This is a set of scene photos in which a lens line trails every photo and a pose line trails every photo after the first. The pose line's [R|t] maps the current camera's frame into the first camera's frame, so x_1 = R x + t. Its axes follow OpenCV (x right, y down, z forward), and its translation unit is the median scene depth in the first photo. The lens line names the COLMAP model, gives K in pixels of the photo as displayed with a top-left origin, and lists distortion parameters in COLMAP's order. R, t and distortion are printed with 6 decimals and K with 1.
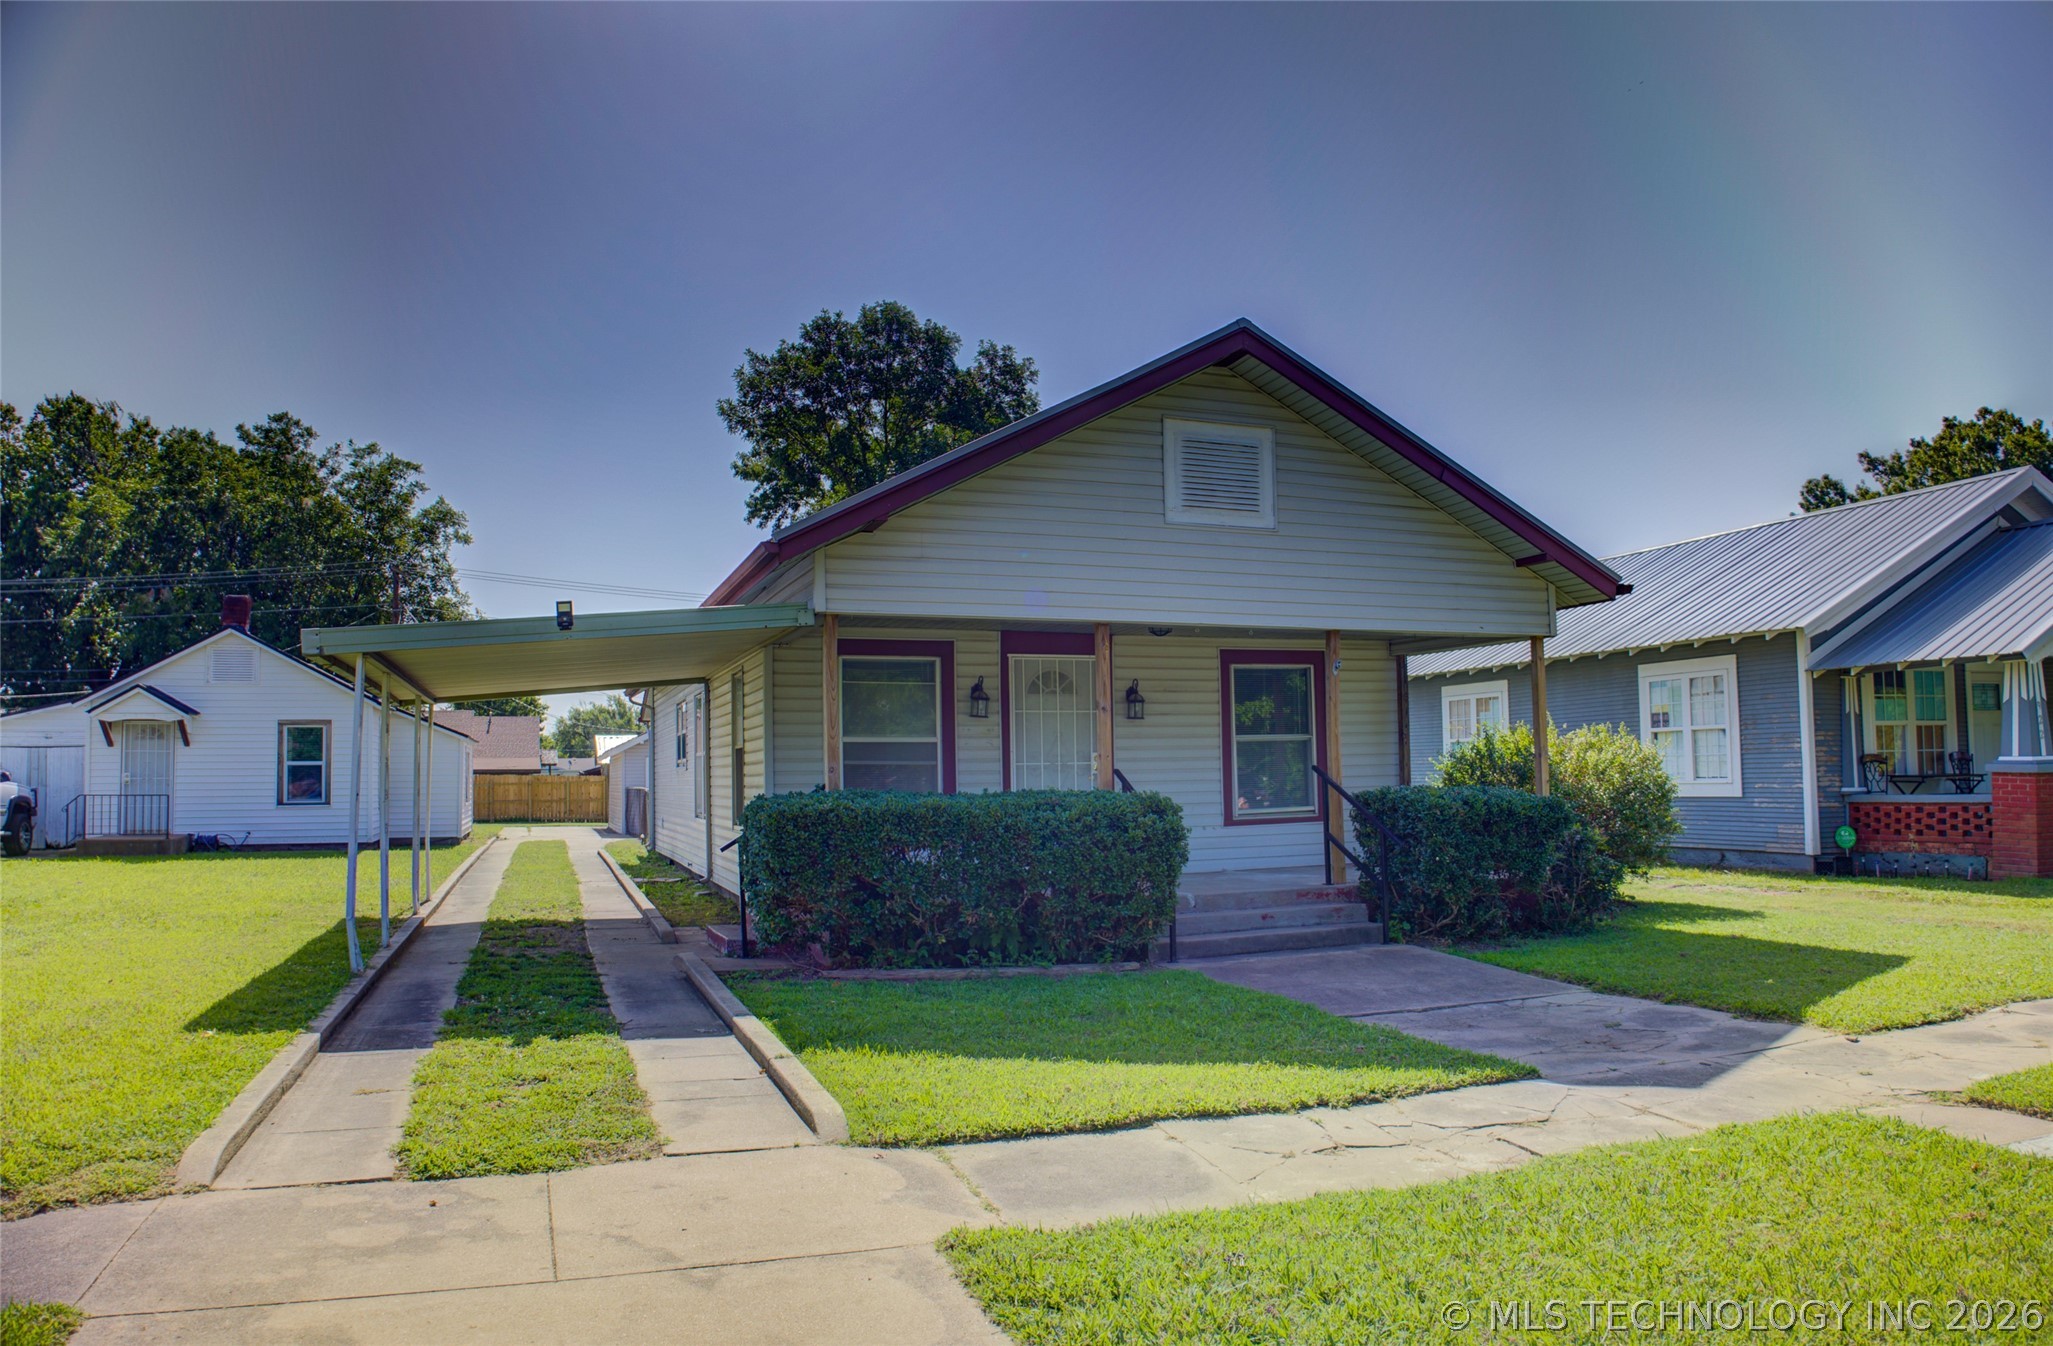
lens RADIAL K [[1454.0, 0, 1031.1], [0, 1454.0, 671.4], [0, 0, 1]] dist [-0.118507, 0.002619]
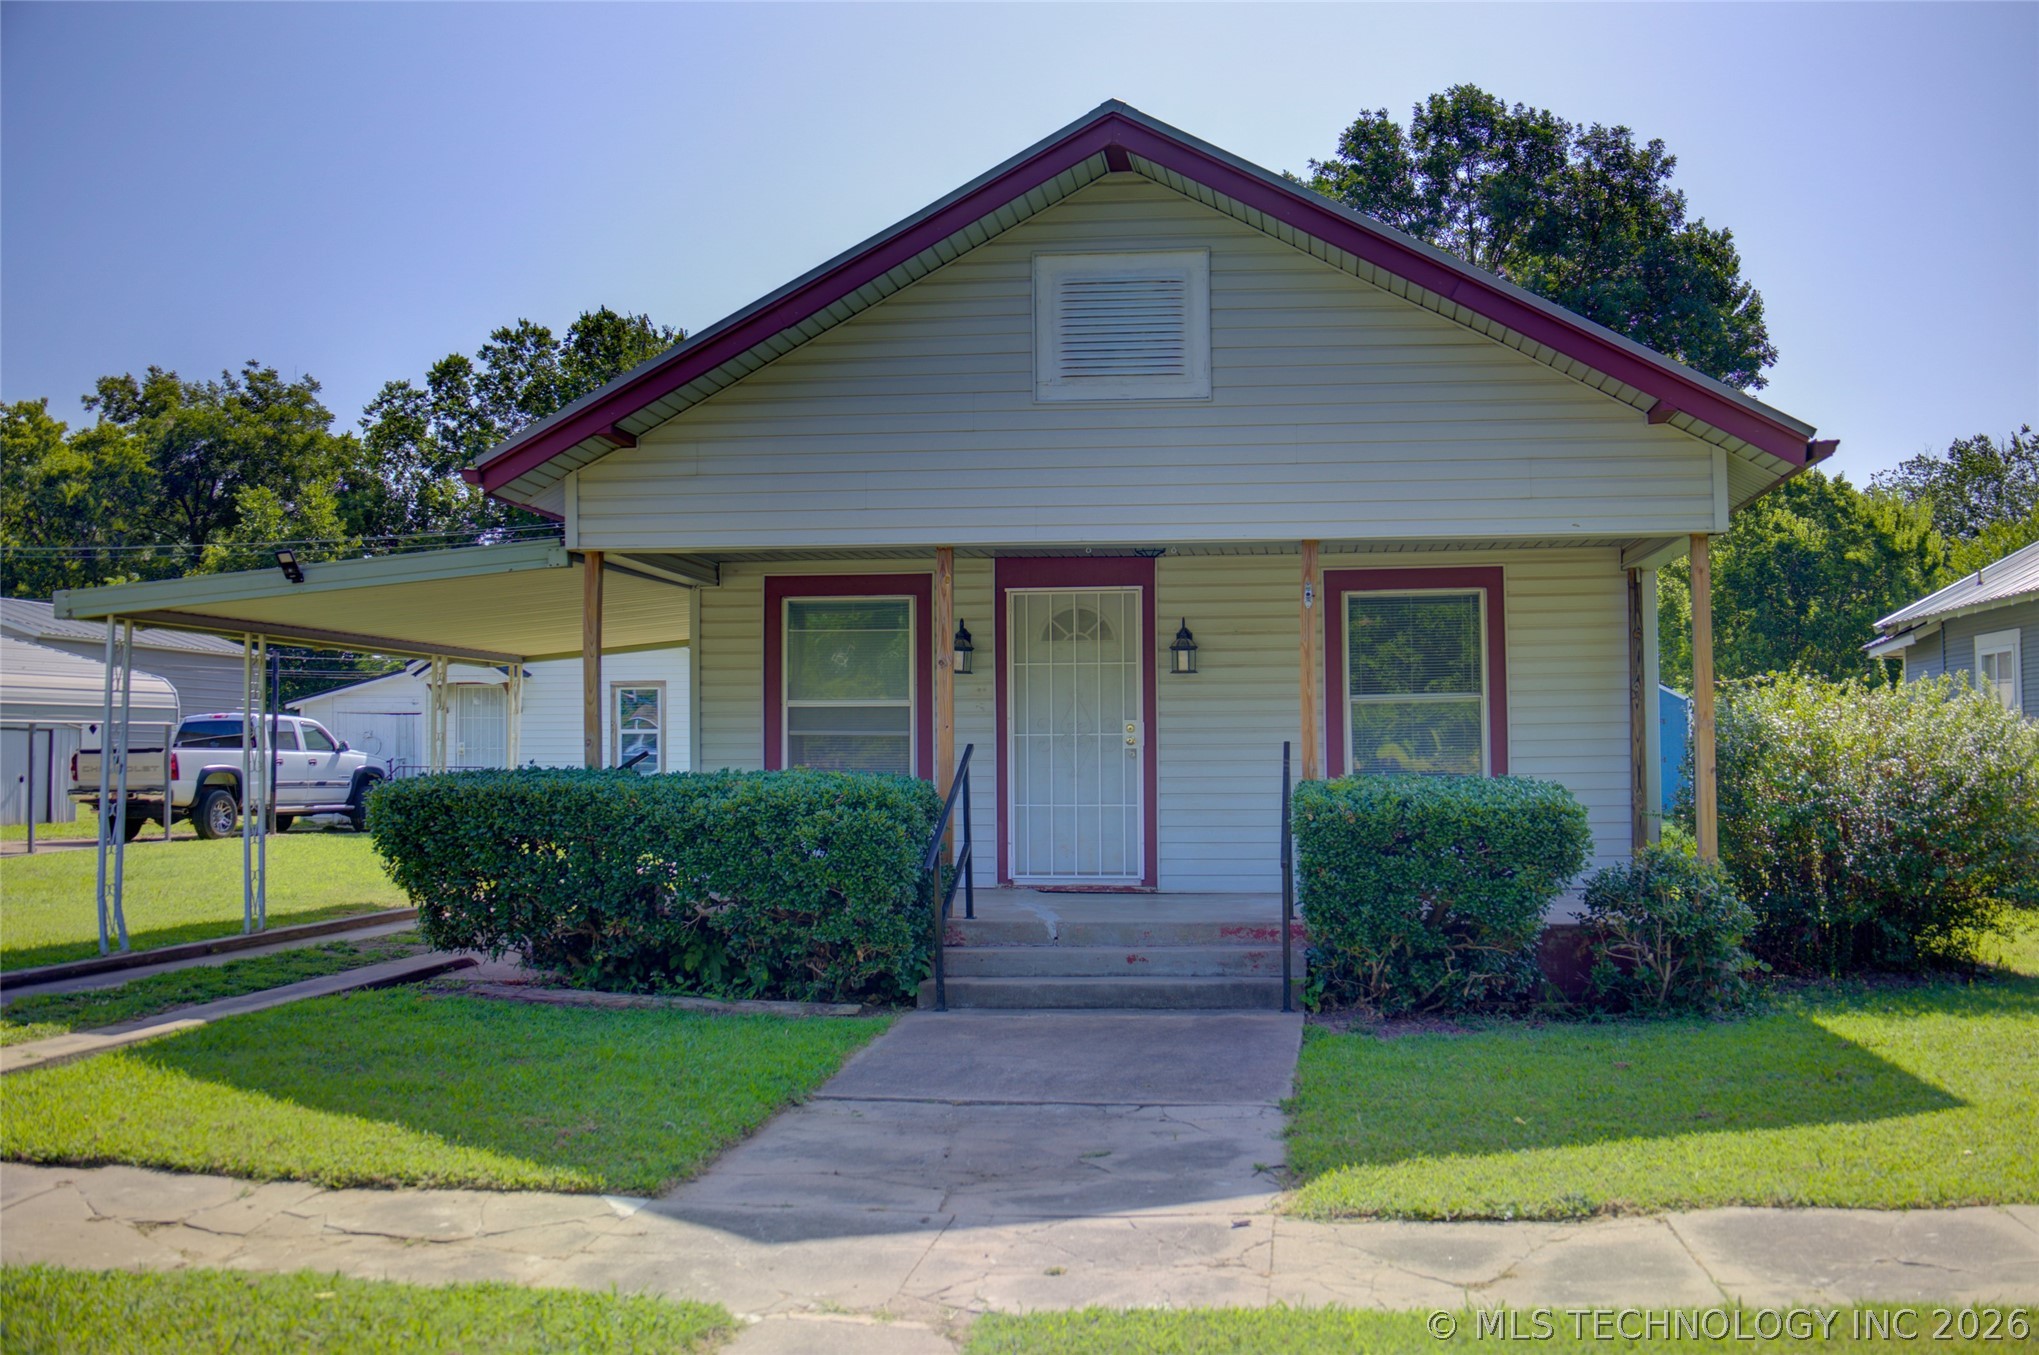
lens RADIAL K [[1963.2, 0, 1019.8], [0, 1963.2, 634.3], [0, 0, 1]] dist [-0.099481, -0.000844]
pose [[0.870806, -0.019415, -0.491244, 0.489361], [0.027390, 0.999584, 0.009048, 0.002831], [0.490864, -0.021334, 0.870975, 0.129365]]
